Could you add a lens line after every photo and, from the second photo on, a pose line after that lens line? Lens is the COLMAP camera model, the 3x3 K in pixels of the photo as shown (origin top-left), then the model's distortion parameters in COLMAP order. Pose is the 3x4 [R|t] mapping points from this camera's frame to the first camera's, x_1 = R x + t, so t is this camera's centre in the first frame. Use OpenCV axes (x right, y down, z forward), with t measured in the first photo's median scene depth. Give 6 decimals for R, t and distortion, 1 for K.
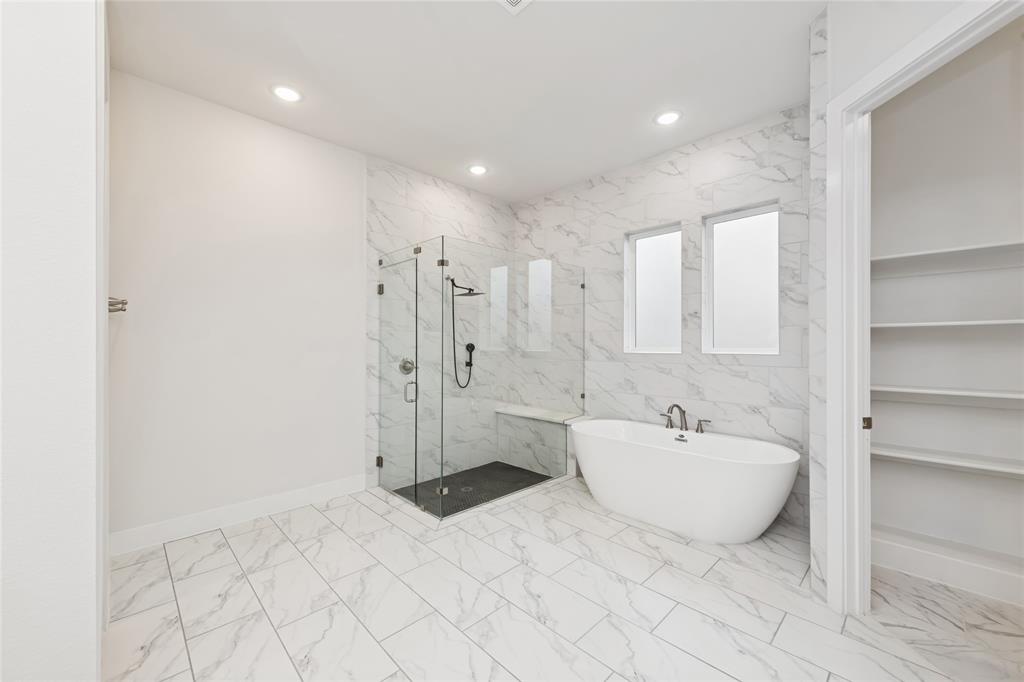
lens RADIAL K [[402.9, 0, 510.6], [0, 402.9, 342.4], [0, 0, 1]] dist [0.000054, 0.000214]
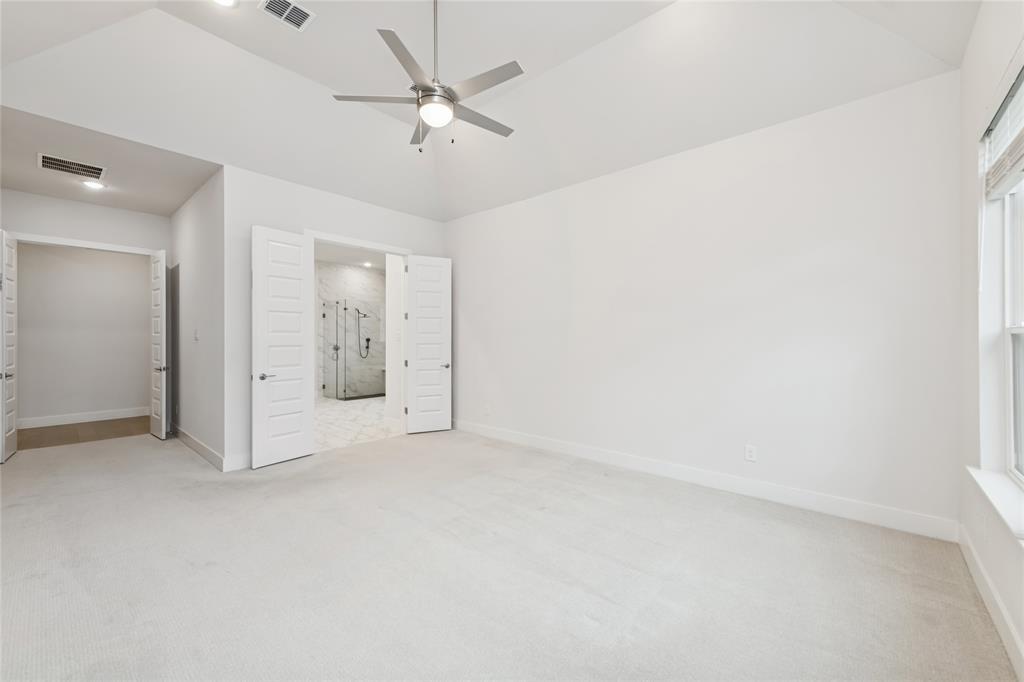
lens RADIAL K [[402.9, 0, 512.9], [0, 402.9, 338.3], [0, 0, 1]] dist [0.000054, 0.000214]
pose [[0.998112, -0.004228, 0.061282, 0.599540], [0.004248, 0.999991, -0.000196, 0.008612], [-0.061281, 0.000456, 0.998120, -1.347791]]
